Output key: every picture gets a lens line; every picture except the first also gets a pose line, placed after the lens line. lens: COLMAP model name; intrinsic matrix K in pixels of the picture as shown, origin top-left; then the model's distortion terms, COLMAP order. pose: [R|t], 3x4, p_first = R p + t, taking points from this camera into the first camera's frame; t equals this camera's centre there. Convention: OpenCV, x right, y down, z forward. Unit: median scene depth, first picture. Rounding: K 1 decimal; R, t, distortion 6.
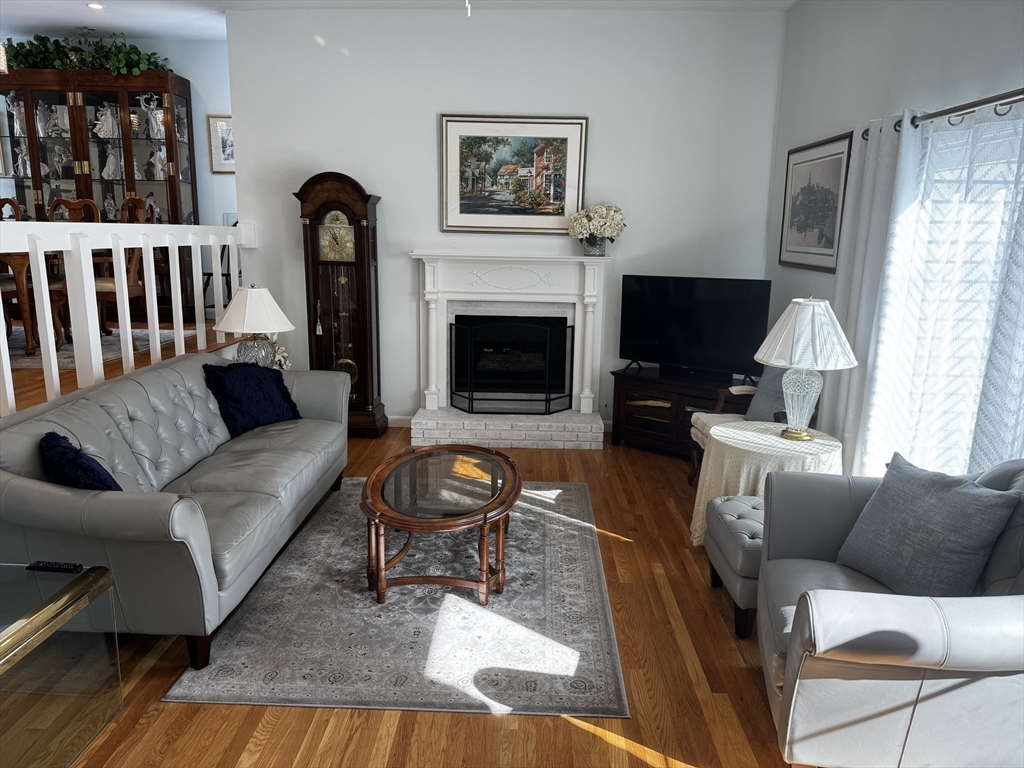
lens RADIAL K [[717.8, 0, 506.4], [0, 717.8, 387.8], [0, 0, 1]] dist [0.034859, -0.025716]
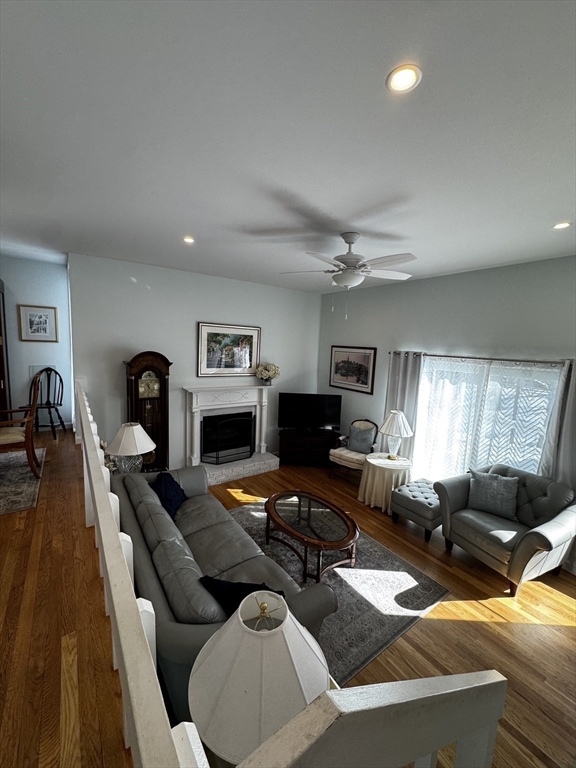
lens RADIAL K [[308.8, 0, 290.2], [0, 308.8, 376.9], [0, 0, 1]] dist [-0.000395, 0.000048]
pose [[0.785714, -0.048417, 0.616693, -0.418468], [0.101332, 0.993539, -0.051100, -0.147211], [-0.610234, 0.102641, 0.785544, 0.161772]]
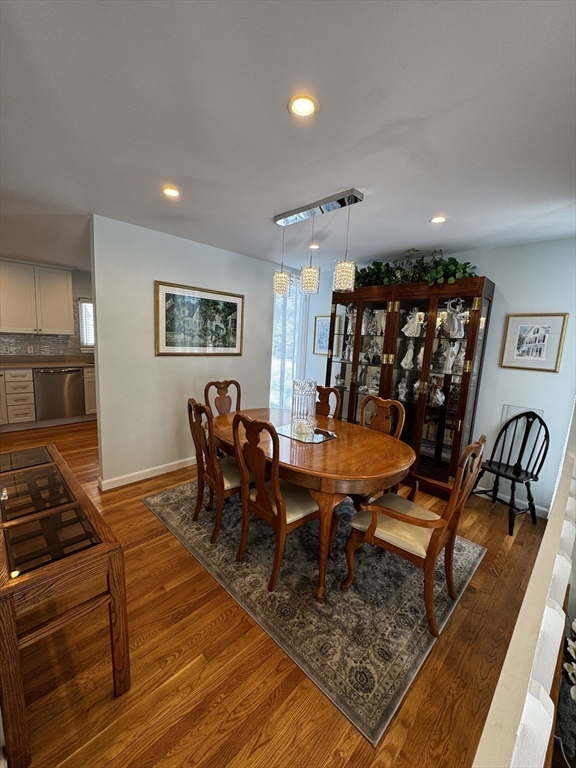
lens RADIAL K [[308.8, 0, 288.6], [0, 308.8, 387.2], [0, 0, 1]] dist [-0.000395, 0.000048]
pose [[0.737770, 0.128886, -0.662634, -0.381207], [-0.183160, 0.983001, -0.012729, -0.235665], [0.649729, 0.130759, 0.748835, 0.533453]]
